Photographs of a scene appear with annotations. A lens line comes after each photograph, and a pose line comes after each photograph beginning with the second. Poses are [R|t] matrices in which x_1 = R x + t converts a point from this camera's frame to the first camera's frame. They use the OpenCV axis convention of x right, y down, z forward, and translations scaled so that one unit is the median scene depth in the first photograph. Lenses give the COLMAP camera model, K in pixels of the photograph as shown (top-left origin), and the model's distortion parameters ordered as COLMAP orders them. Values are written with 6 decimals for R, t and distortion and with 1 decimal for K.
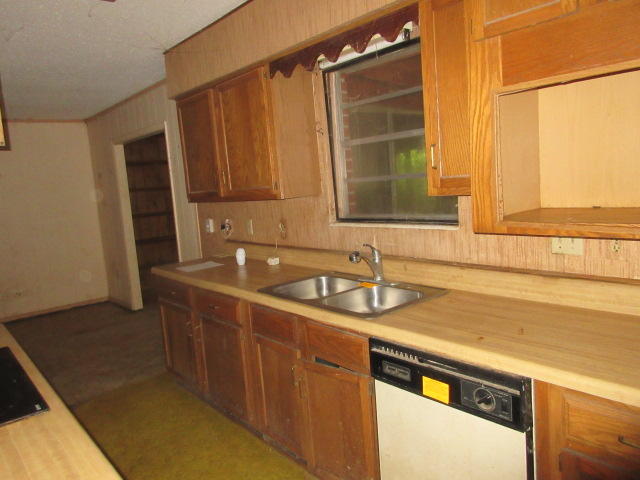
lens RADIAL K [[475.9, 0, 319.7], [0, 475.9, 236.6], [0, 0, 1]] dist [0.001630, 0.001084]
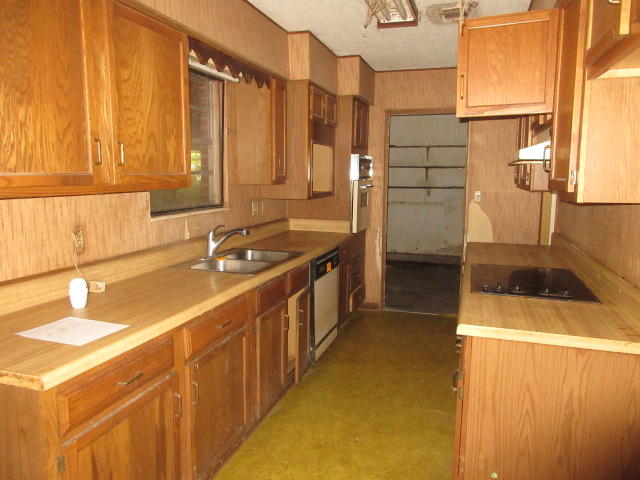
lens RADIAL K [[475.9, 0, 319.7], [0, 475.9, 236.6], [0, 0, 1]] dist [0.001630, 0.001084]
pose [[-0.520336, -0.036789, 0.853169, -0.925455], [0.138147, 0.982286, 0.126611, -0.064724], [-0.842713, 0.183743, -0.506037, 1.196396]]
